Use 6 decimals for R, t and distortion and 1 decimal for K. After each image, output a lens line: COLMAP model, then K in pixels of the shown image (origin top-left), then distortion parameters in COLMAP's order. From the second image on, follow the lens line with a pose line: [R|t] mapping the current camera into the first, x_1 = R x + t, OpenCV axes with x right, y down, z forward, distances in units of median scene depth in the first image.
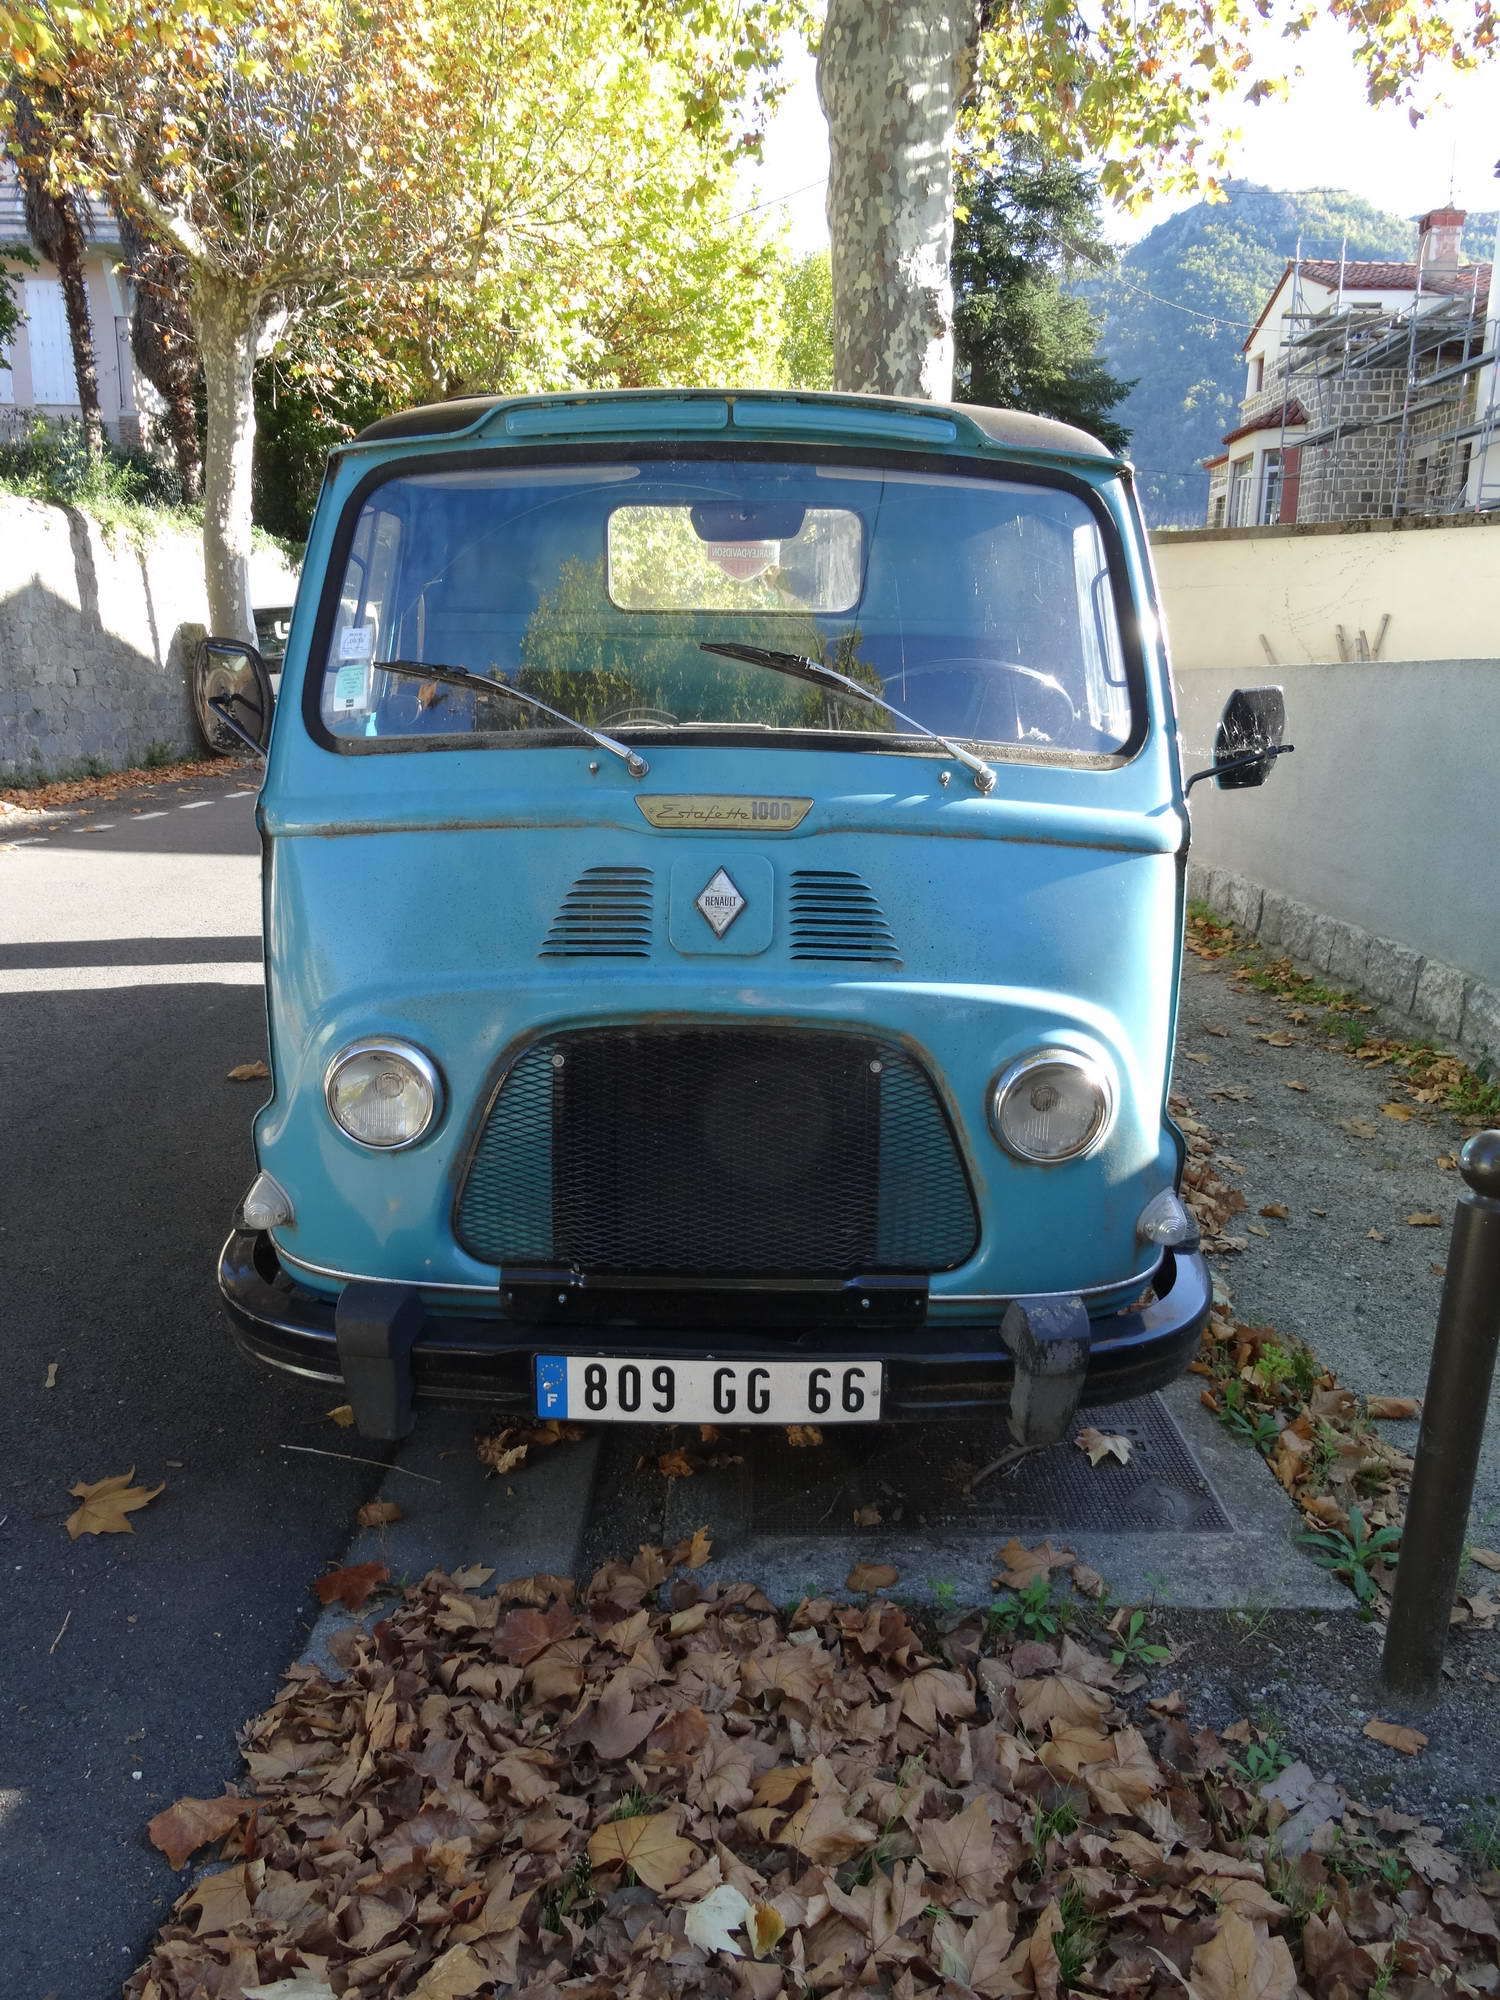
lens RADIAL K [[1465.5, 0, 750.0], [0, 1465.5, 1000.0], [0, 0, 1]] dist [-0.011824, 0.001353]
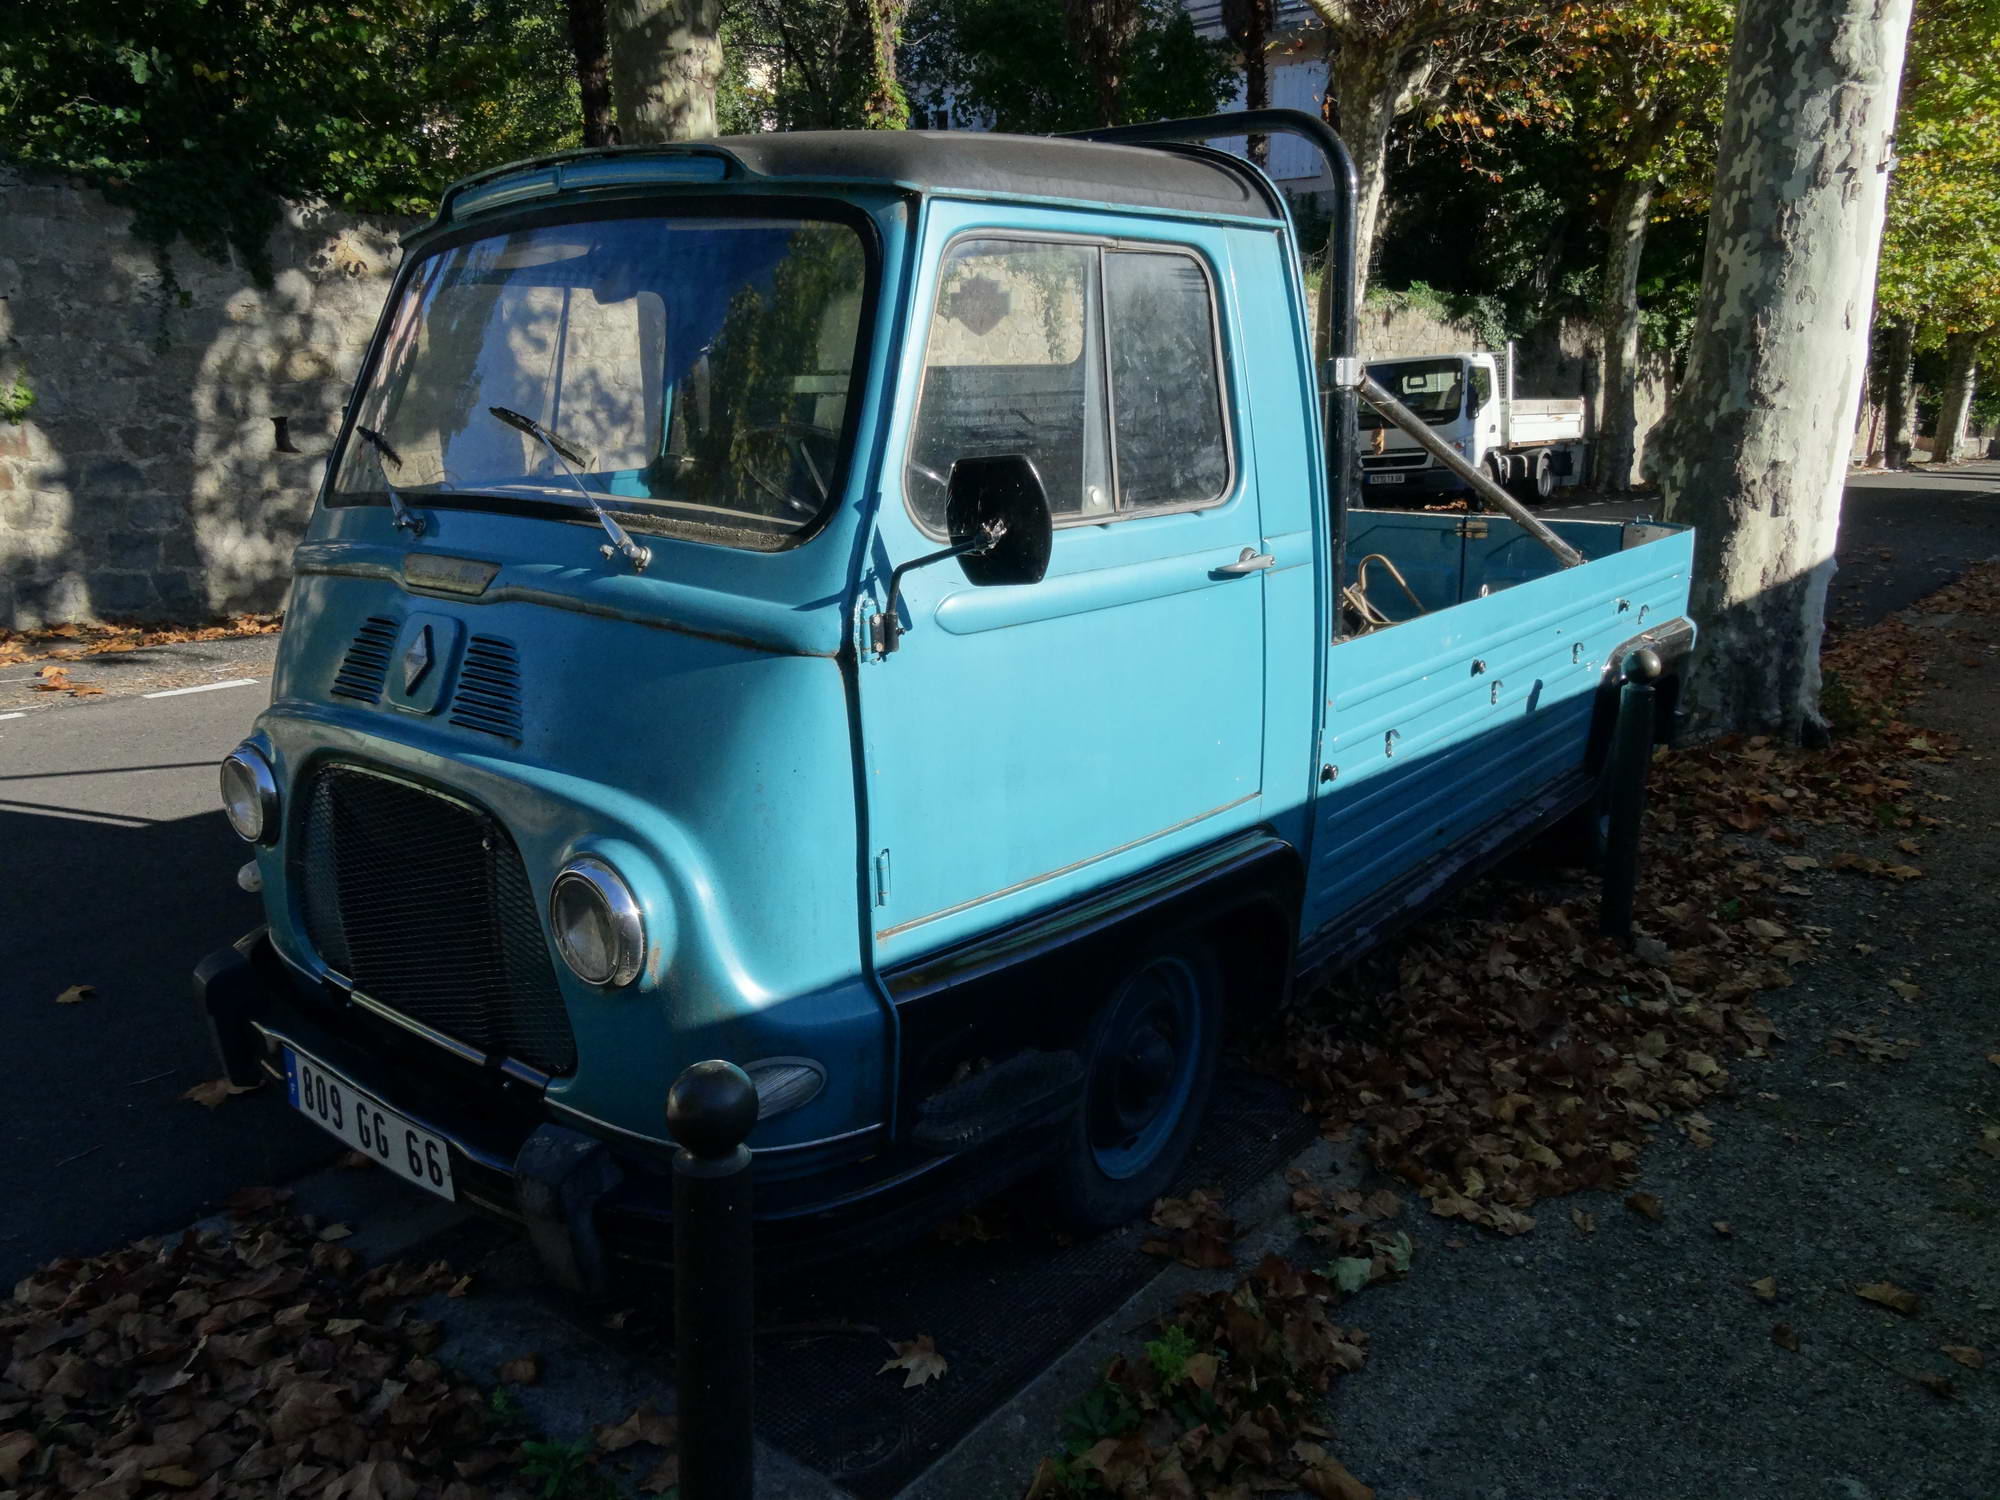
lens RADIAL K [[1465.5, 0, 1000.0], [0, 1465.5, 750.0], [0, 0, 1]] dist [-0.011824, 0.001353]
pose [[0.775248, 0.132292, -0.617649, 0.139772], [-0.133794, 0.990027, 0.044119, -0.015481], [0.617325, 0.048435, 0.785216, 0.066769]]
